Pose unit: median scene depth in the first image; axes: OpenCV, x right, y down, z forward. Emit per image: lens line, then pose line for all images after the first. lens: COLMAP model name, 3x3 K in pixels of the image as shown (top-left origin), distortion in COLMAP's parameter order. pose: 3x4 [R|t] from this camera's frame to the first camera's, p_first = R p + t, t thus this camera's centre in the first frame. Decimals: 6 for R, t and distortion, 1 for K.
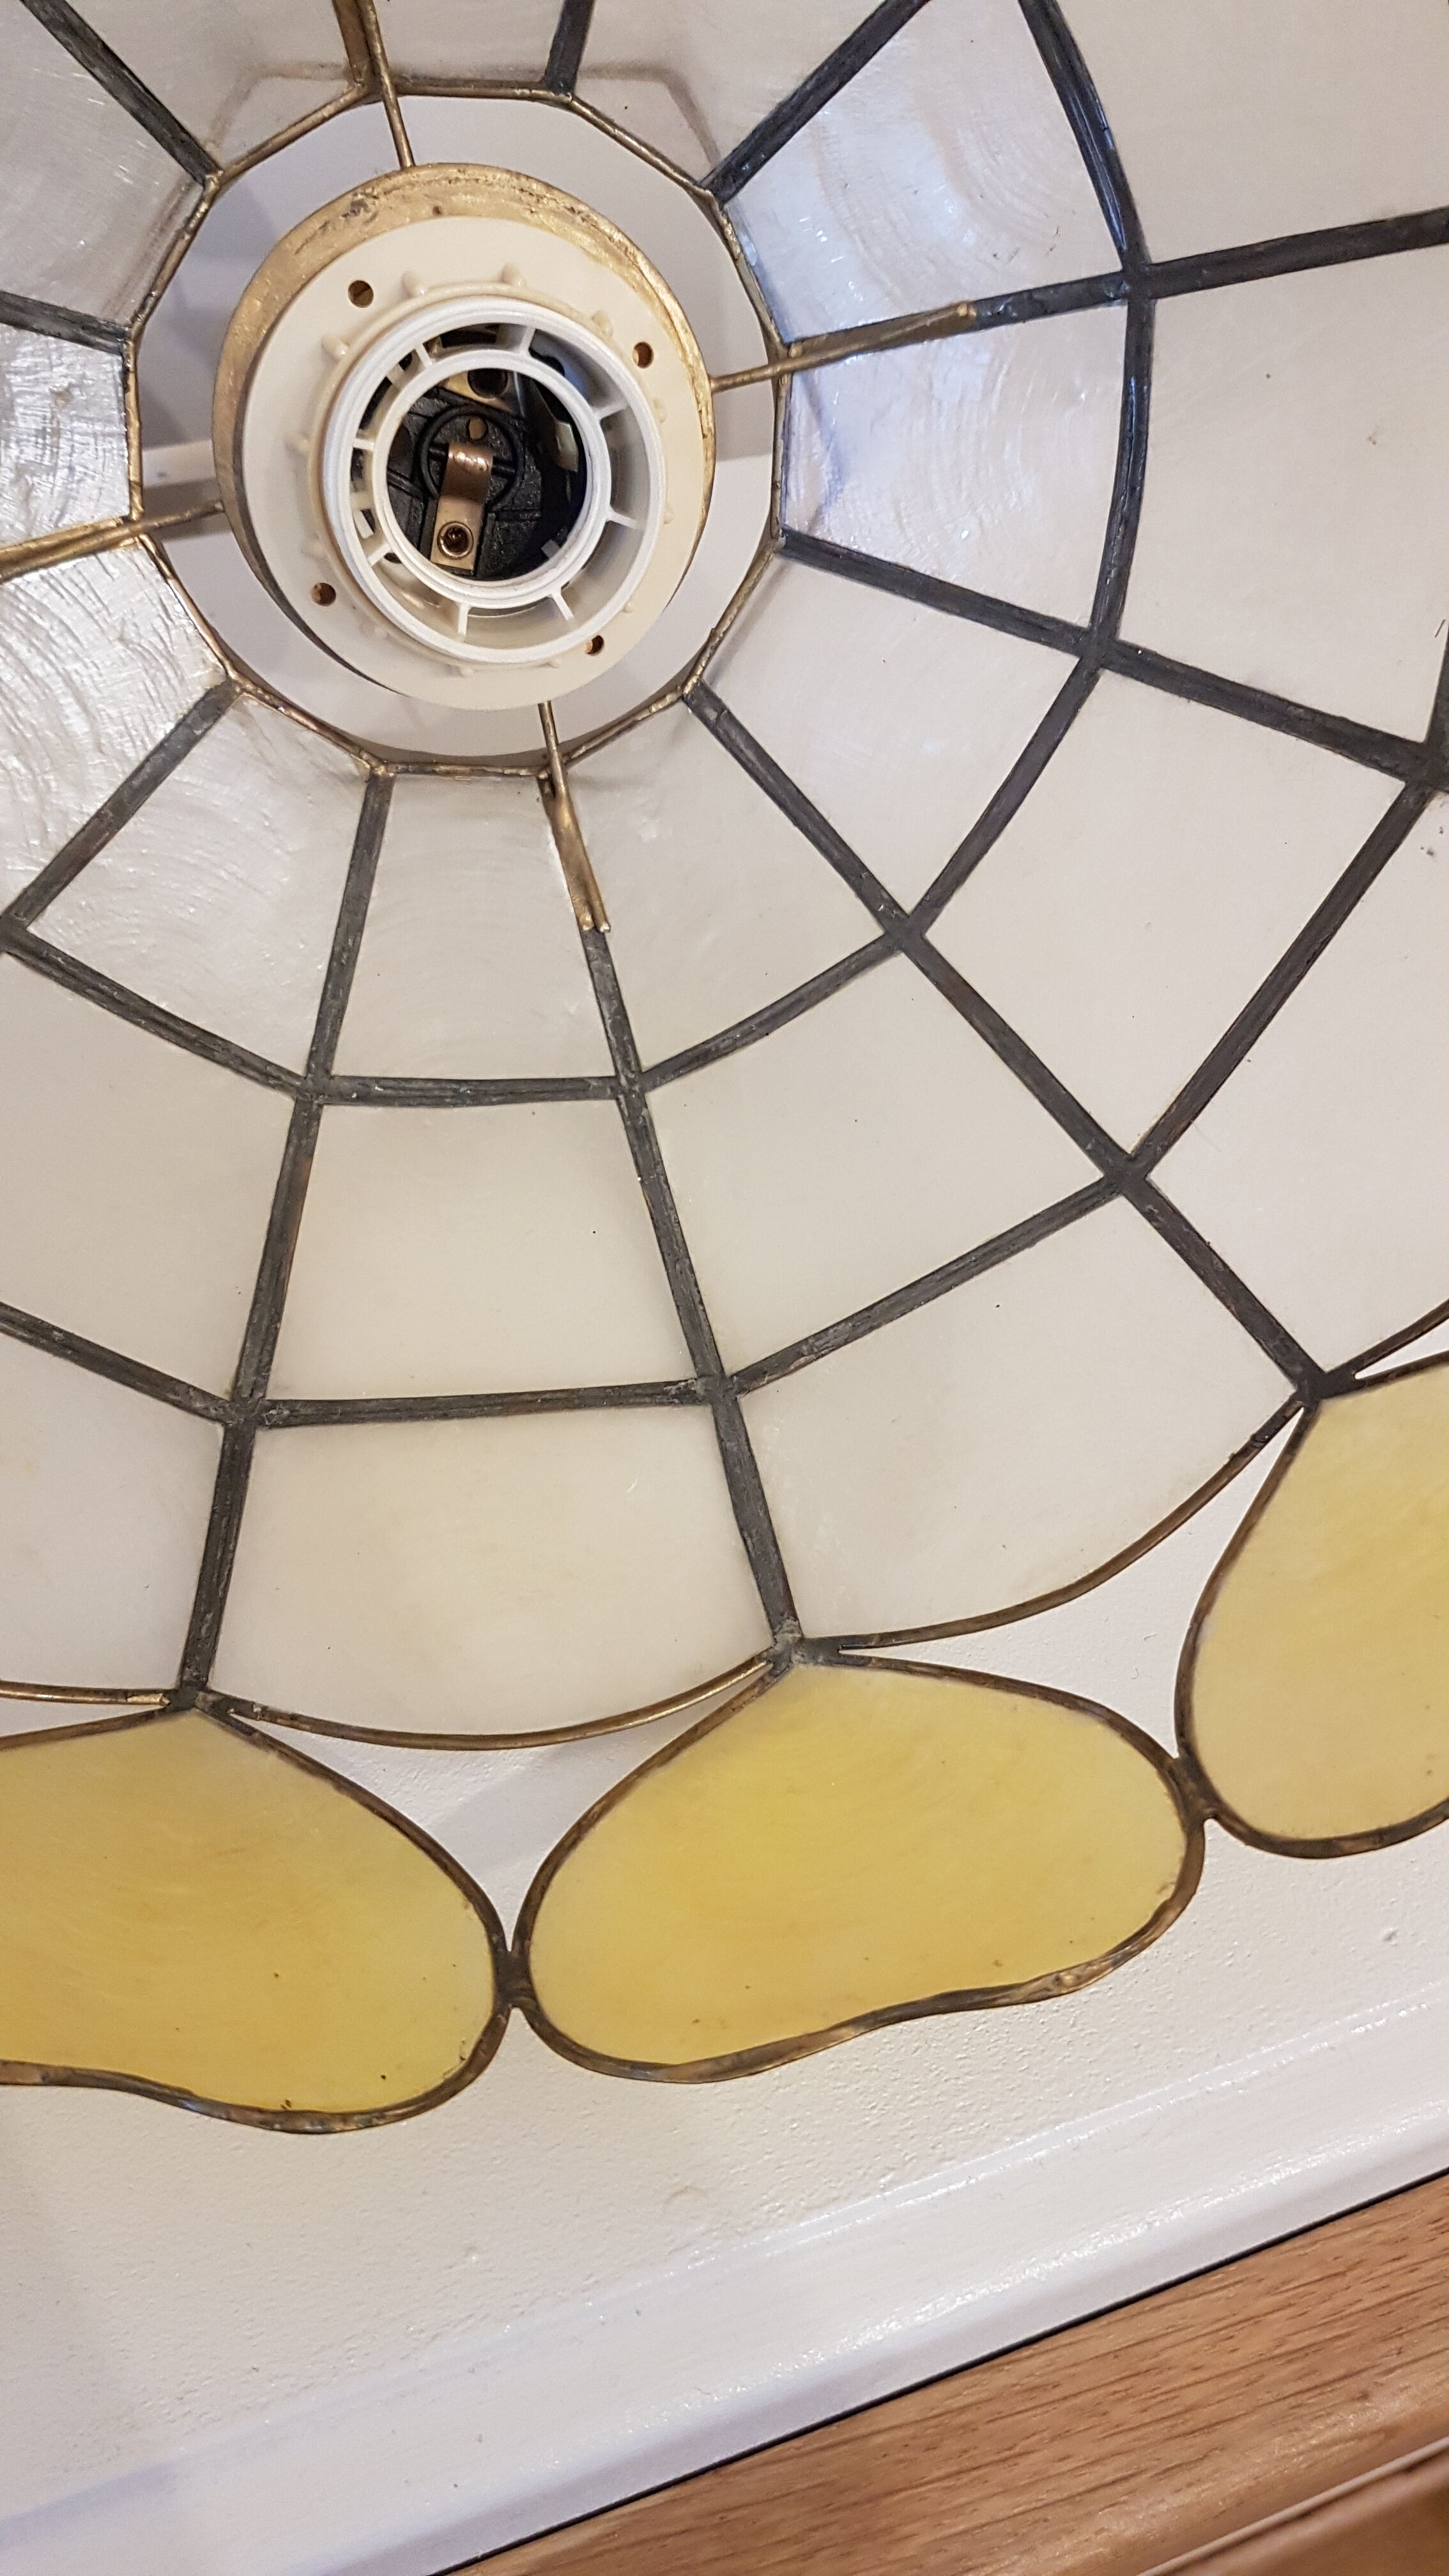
lens RADIAL K [[2014.1, 0, 707.2], [0, 2014.1, 1349.1], [0, 0, 1]] dist [0.143640, -0.336659]
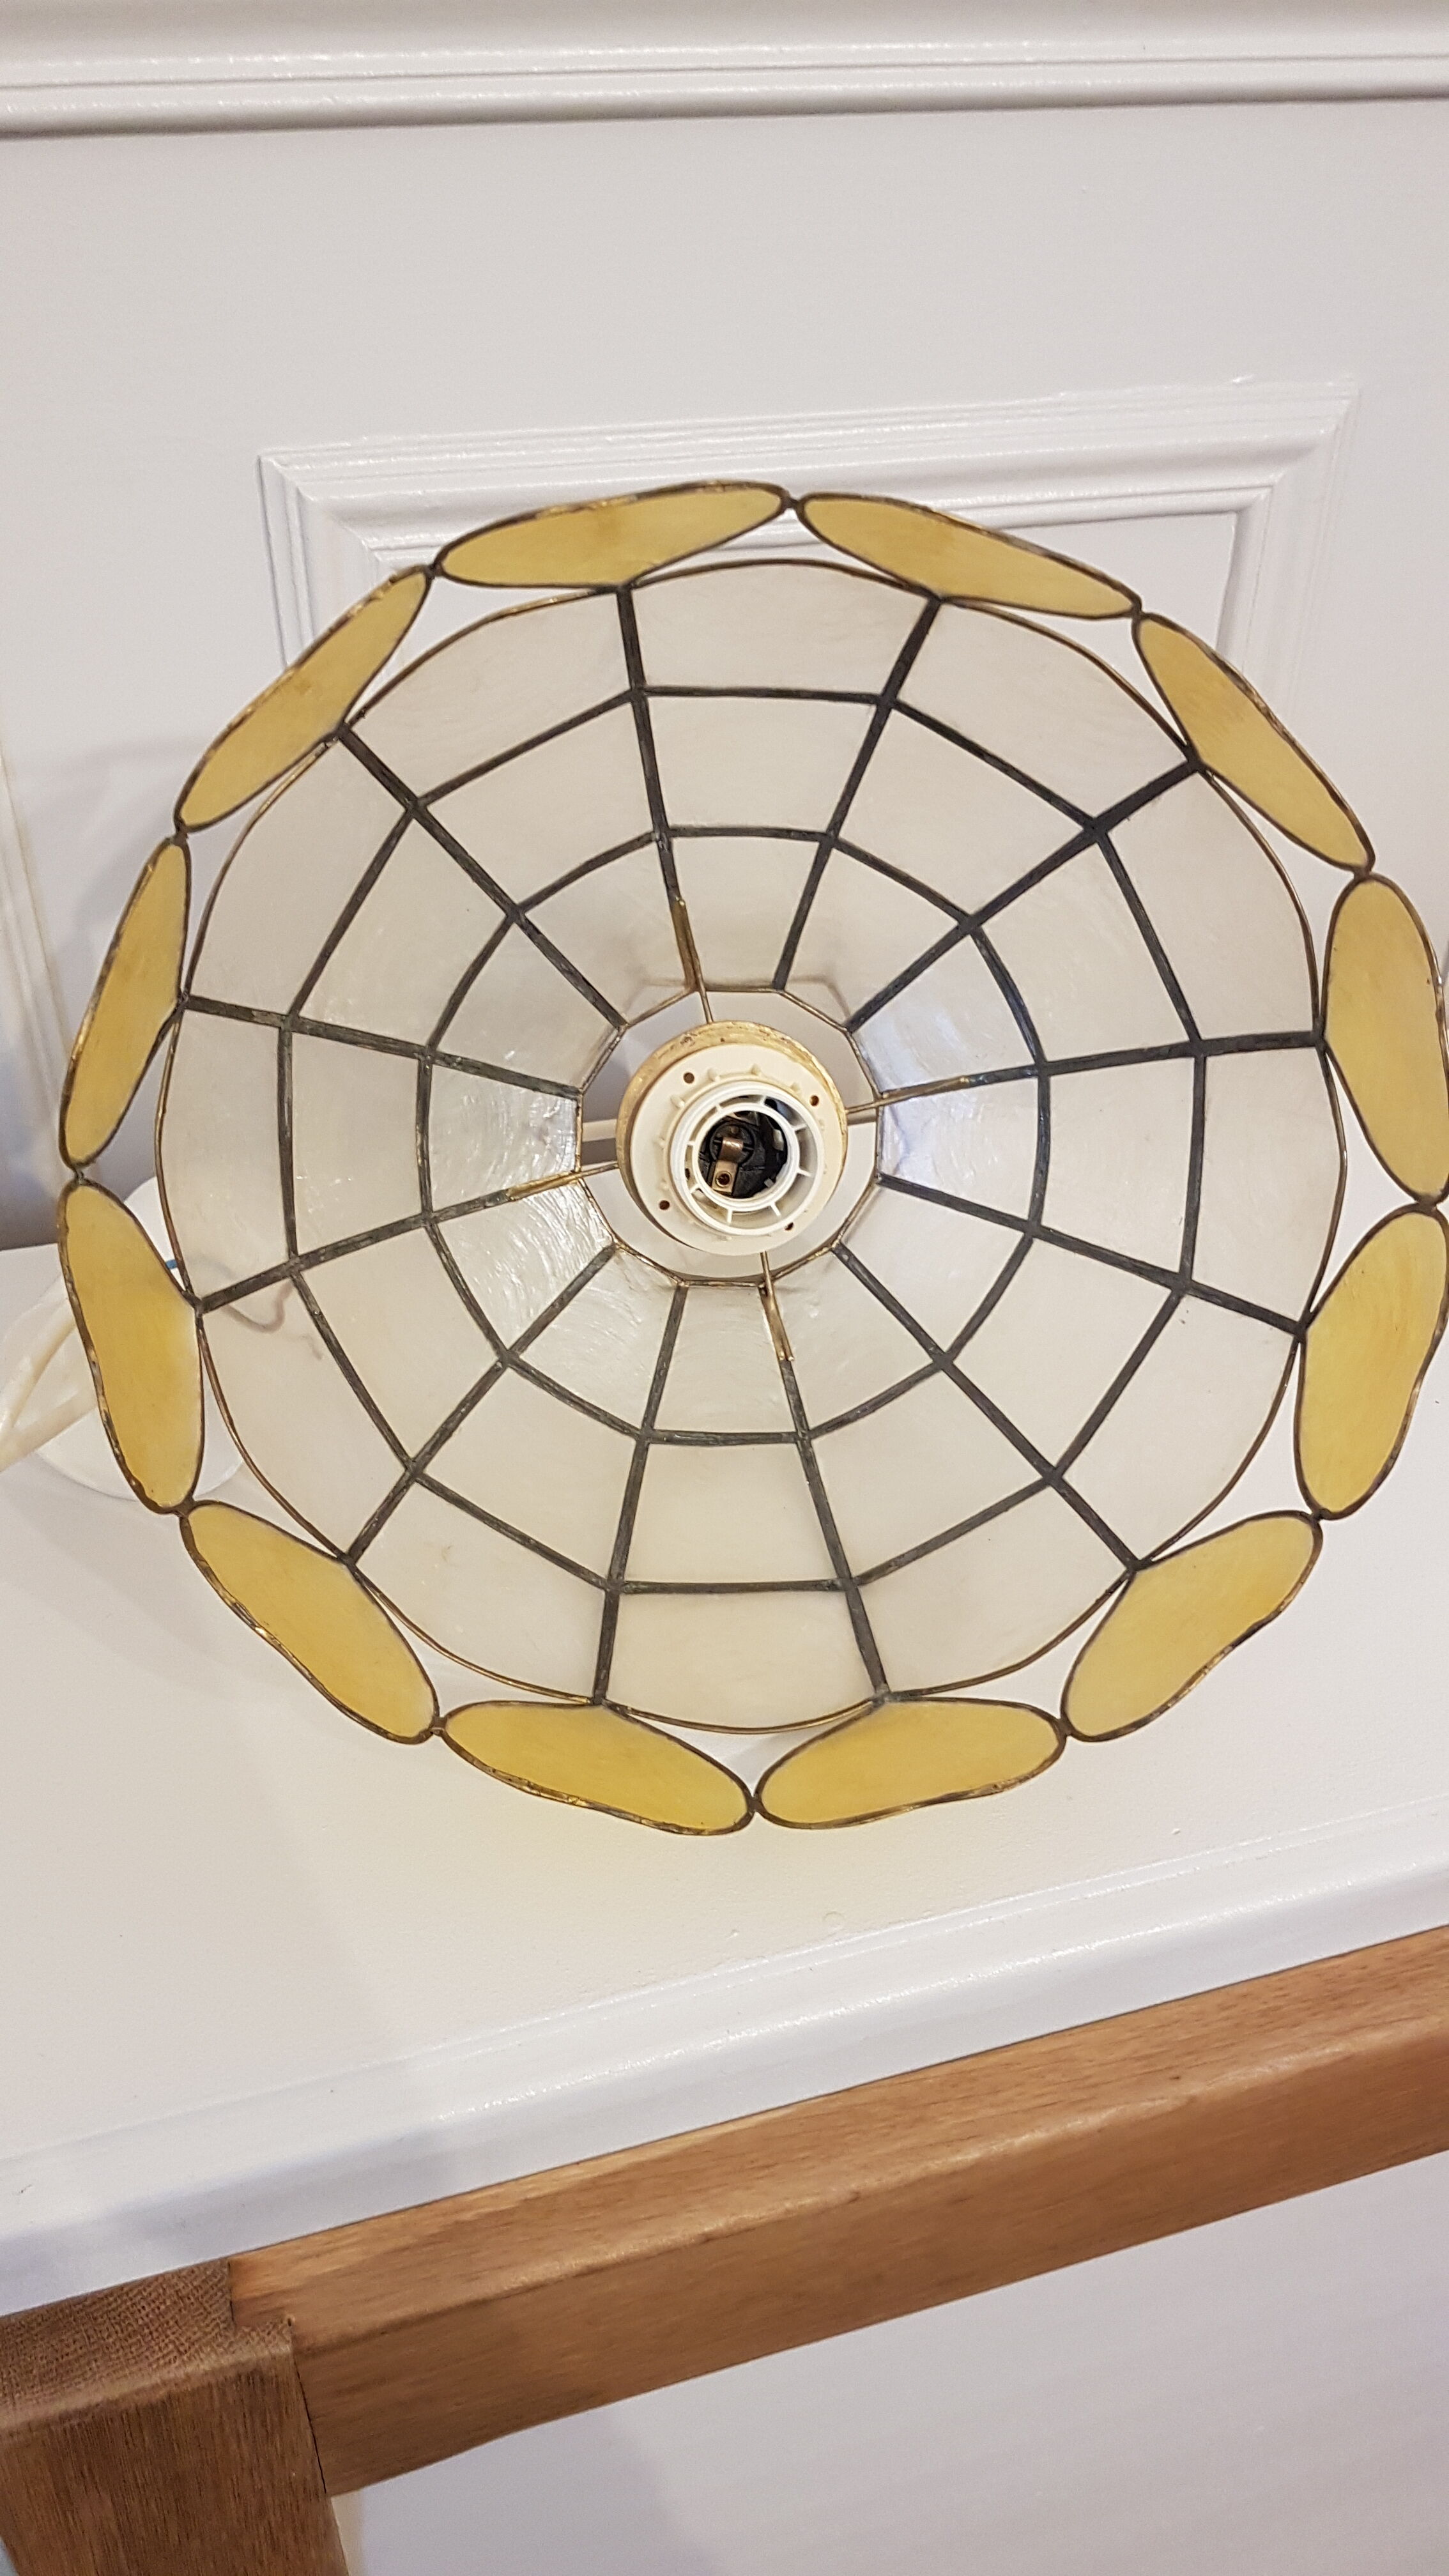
lens RADIAL K [[2014.1, 0, 707.2], [0, 2014.1, 1349.1], [0, 0, 1]] dist [0.143640, -0.336659]
pose [[0.997753, 0.003301, -0.066920, -0.000779], [-0.019594, 0.969500, -0.244306, 0.289234], [0.064073, 0.245068, 0.967386, -0.994891]]
